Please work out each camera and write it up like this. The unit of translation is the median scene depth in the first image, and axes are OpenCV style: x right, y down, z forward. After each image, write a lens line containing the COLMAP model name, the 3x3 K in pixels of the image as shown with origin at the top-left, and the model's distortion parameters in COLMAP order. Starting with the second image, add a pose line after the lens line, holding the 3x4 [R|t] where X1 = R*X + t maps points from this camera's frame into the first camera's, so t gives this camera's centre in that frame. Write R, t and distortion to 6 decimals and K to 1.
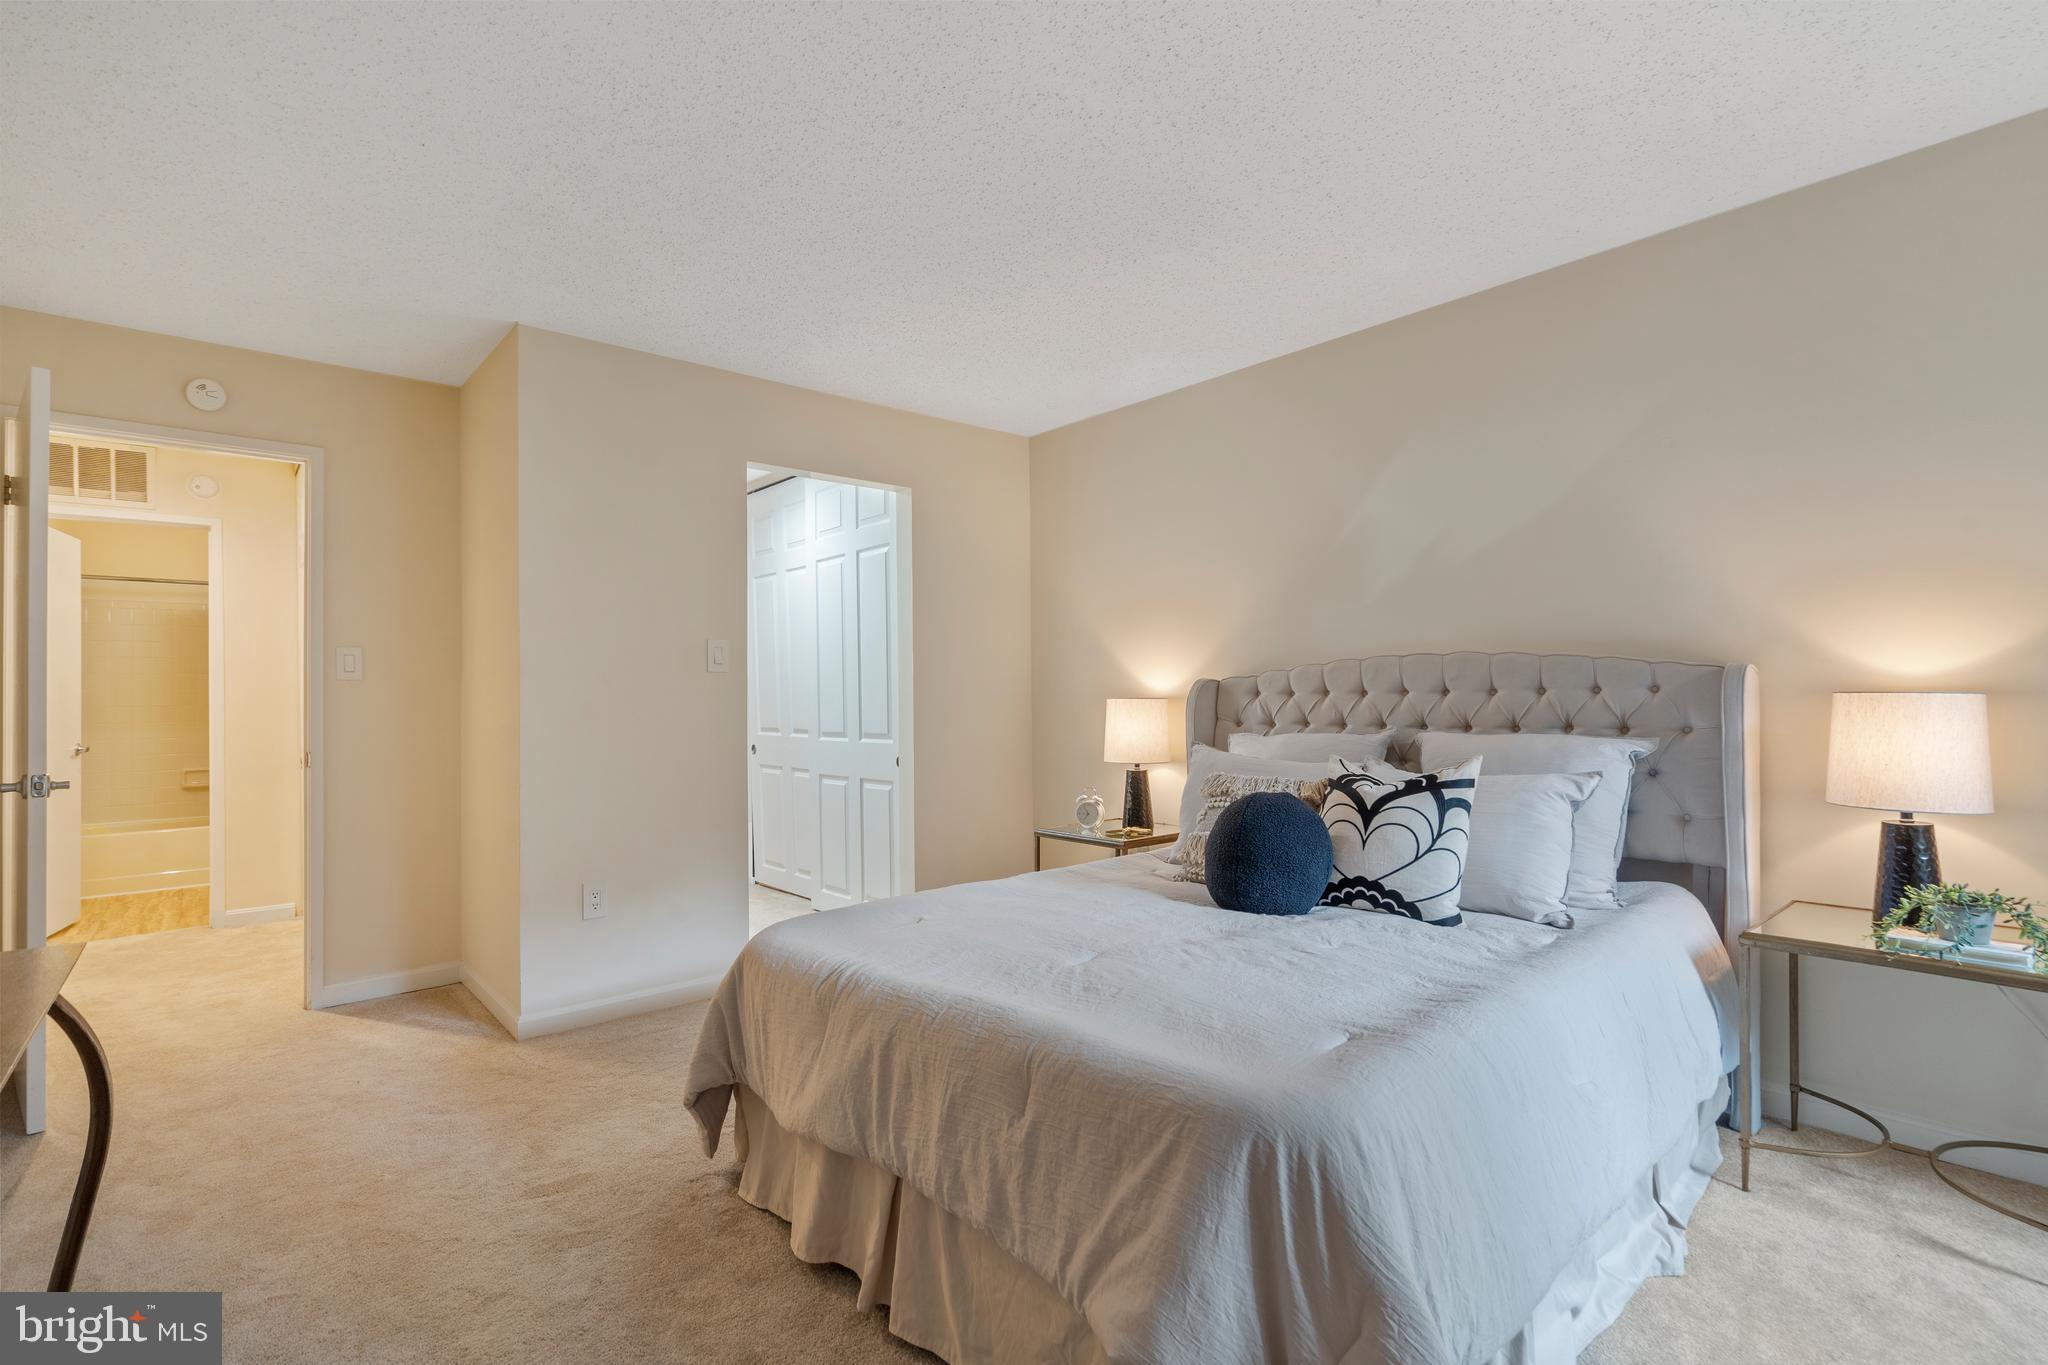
lens RADIAL K [[942.3, 0, 1010.4], [0, 942.3, 683.8], [0, 0, 1]] dist [-0.000668, 0.000123]
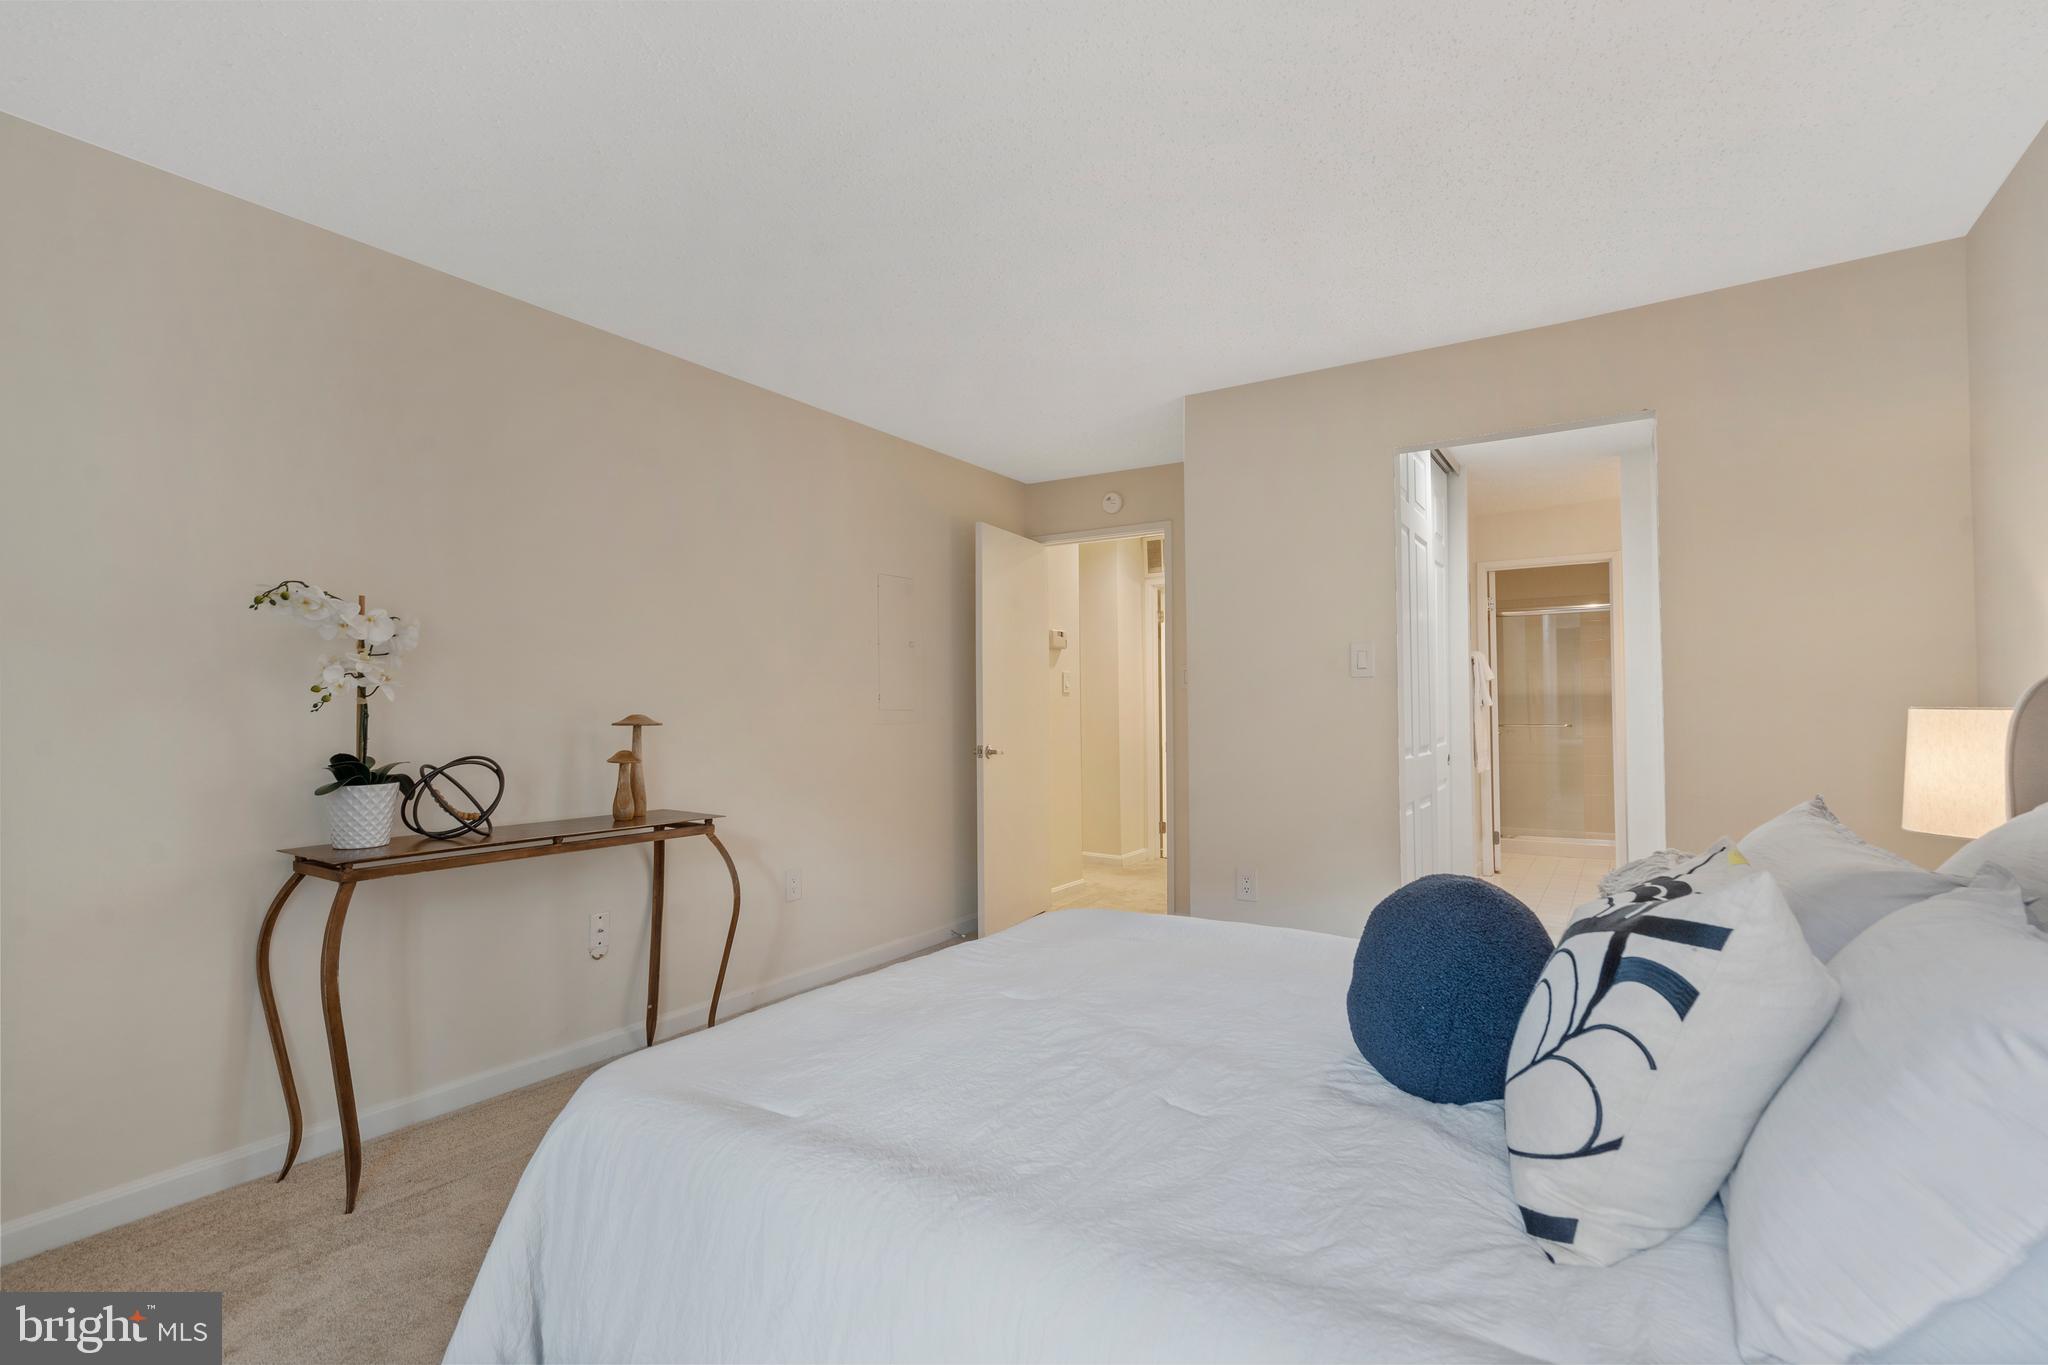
lens RADIAL K [[942.3, 0, 1010.4], [0, 942.3, 683.8], [0, 0, 1]] dist [-0.000668, 0.000123]
pose [[0.267491, -0.014705, -0.963448, 0.792610], [0.017792, 0.999788, -0.010319, -0.003254], [0.963396, -0.014382, 0.267696, 0.606715]]
